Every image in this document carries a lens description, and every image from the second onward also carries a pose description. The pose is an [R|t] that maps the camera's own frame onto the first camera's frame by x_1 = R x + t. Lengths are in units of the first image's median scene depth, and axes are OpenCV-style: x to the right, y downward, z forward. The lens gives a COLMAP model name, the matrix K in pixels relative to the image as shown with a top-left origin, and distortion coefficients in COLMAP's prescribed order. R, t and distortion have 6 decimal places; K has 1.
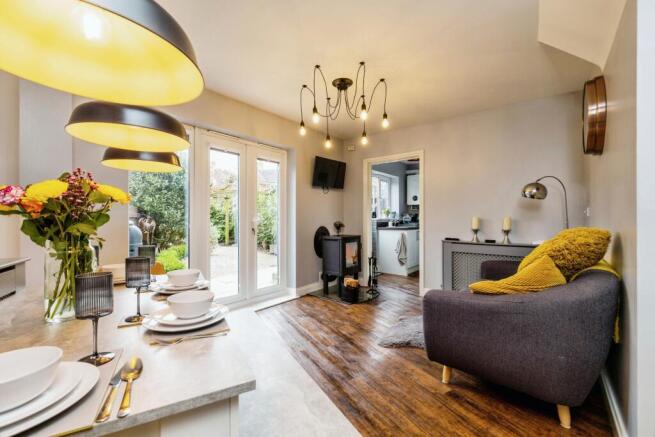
lens RADIAL K [[276.5, 0, 322.9], [0, 276.5, 219.4], [0, 0, 1]] dist [-0.005205, -0.000628]
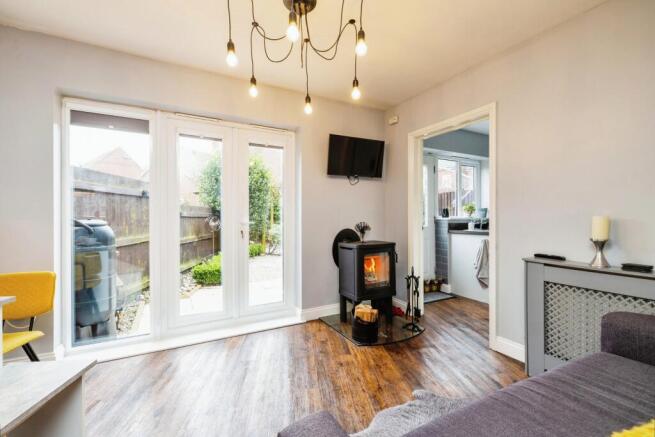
lens RADIAL K [[276.5, 0, 326.5], [0, 276.5, 217.9], [0, 0, 1]] dist [-0.005205, -0.000628]
pose [[0.921687, 0.000409, -0.387934, 0.254383], [-0.000528, 1.000000, -0.000201, -0.003811], [0.387934, 0.000390, 0.921687, 0.312268]]
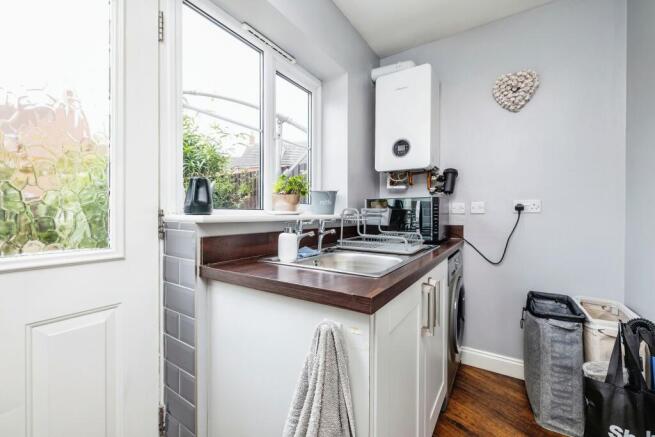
lens RADIAL K [[276.5, 0, 328.0], [0, 276.5, 215.0], [0, 0, 1]] dist [-0.005205, -0.000628]
pose [[0.993178, 0.008971, 0.116263, 0.355738], [-0.009967, 0.999918, 0.007990, -0.008509], [-0.116182, -0.009094, 0.993186, 1.146735]]
